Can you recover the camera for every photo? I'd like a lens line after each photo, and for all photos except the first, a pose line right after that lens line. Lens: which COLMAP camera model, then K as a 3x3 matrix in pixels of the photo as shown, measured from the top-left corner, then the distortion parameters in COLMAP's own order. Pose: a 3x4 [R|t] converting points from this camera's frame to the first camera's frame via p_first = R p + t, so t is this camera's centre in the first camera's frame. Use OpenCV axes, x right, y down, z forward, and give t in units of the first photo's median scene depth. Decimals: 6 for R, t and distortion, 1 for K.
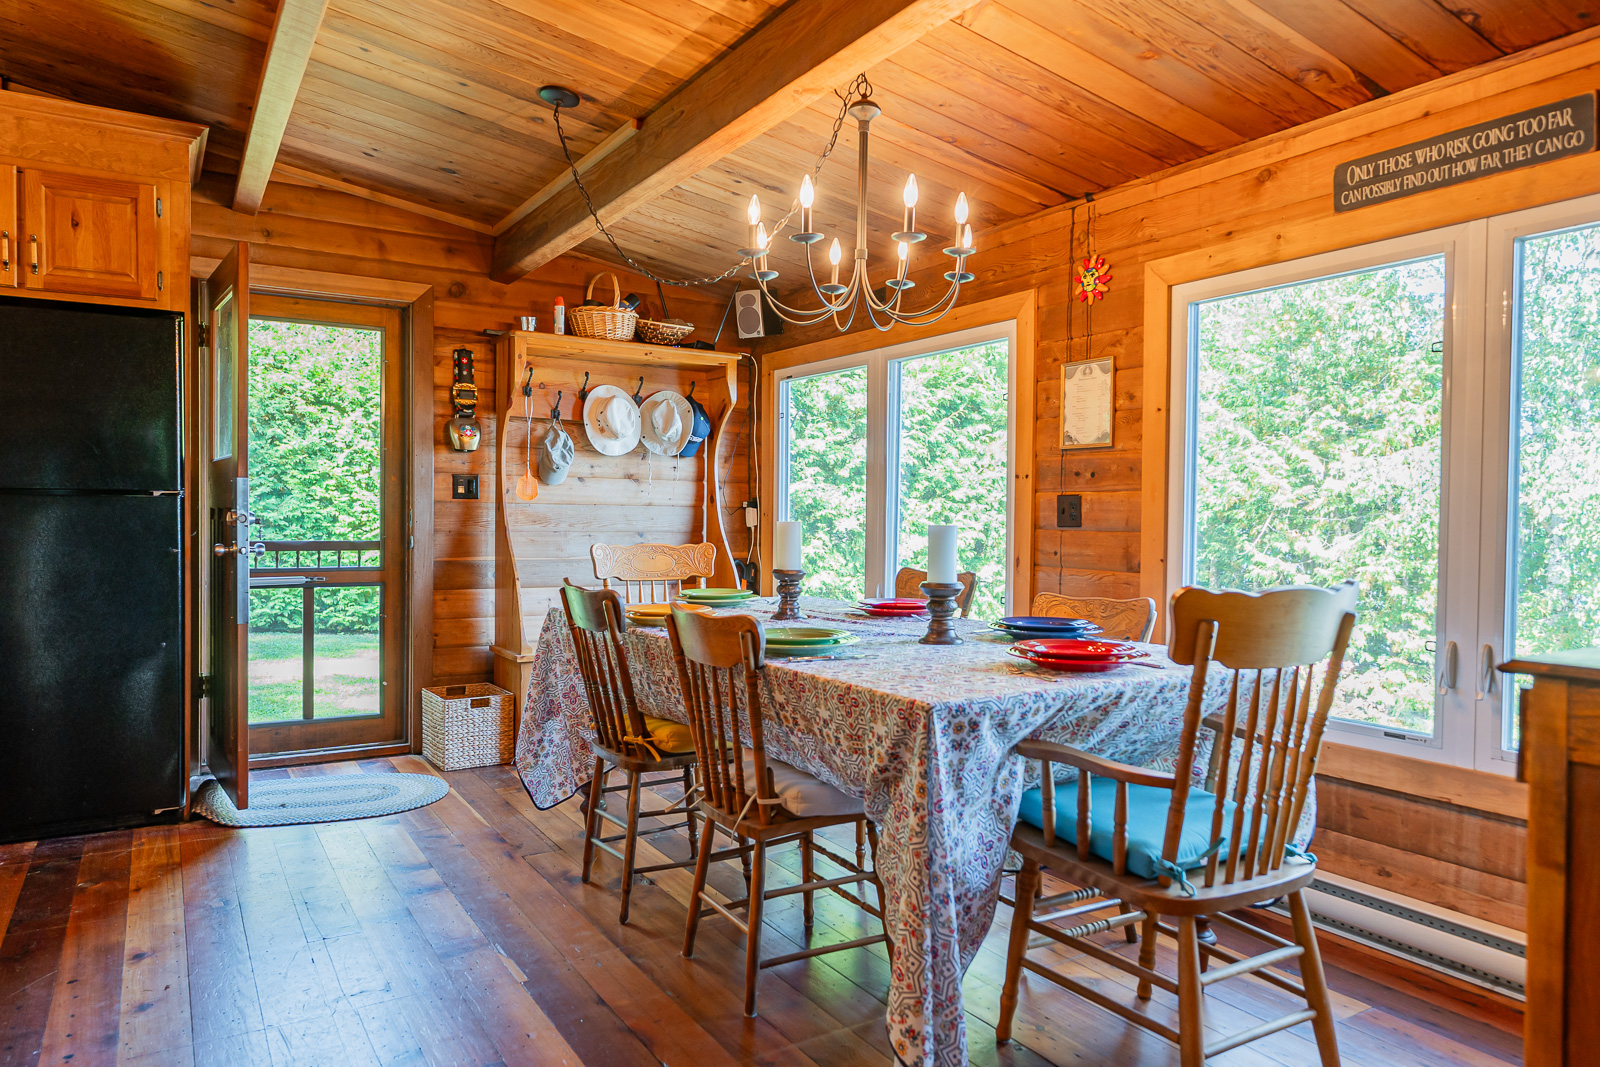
lens RADIAL K [[1028.5, 0, 800.3], [0, 1028.5, 531.0], [0, 0, 1]] dist [-0.002851, 0.000016]
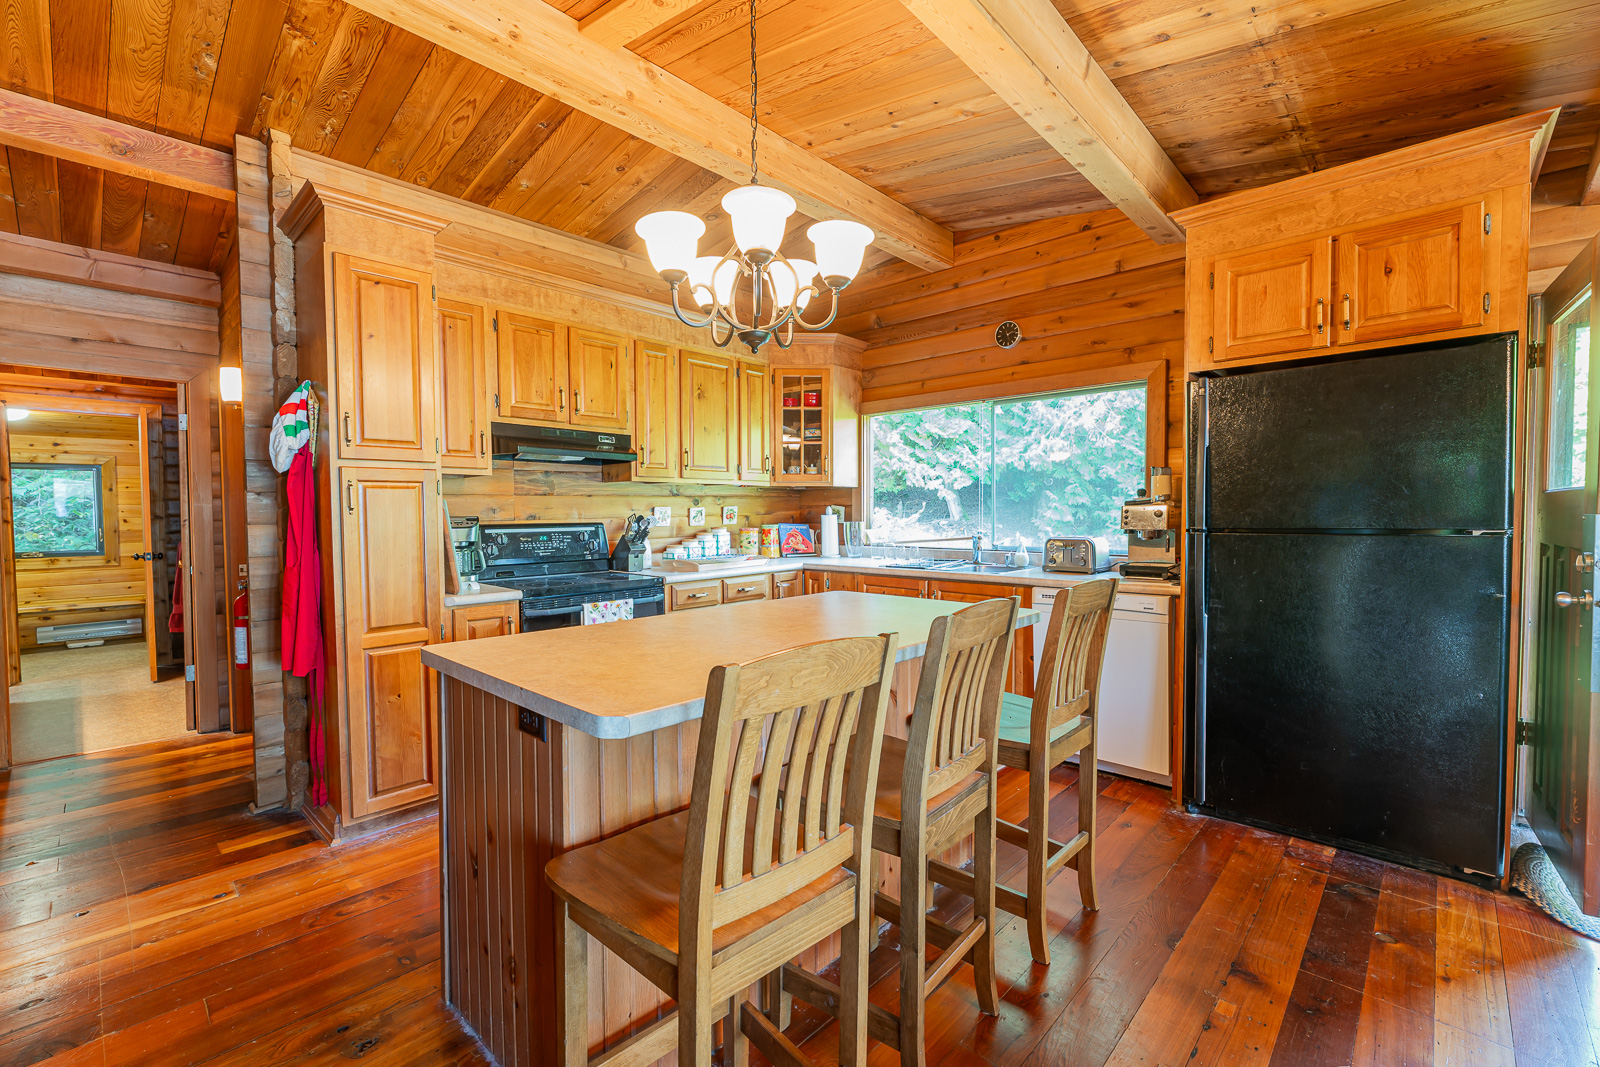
lens RADIAL K [[670.4, 0, 801.8], [0, 670.4, 532.5], [0, 0, 1]] dist [-0.000575, -0.000355]
pose [[0.244844, 0.016733, -0.969418, -0.193784], [-0.013894, 0.999809, 0.013748, -0.038081], [0.969463, 0.010103, 0.245029, 0.266283]]
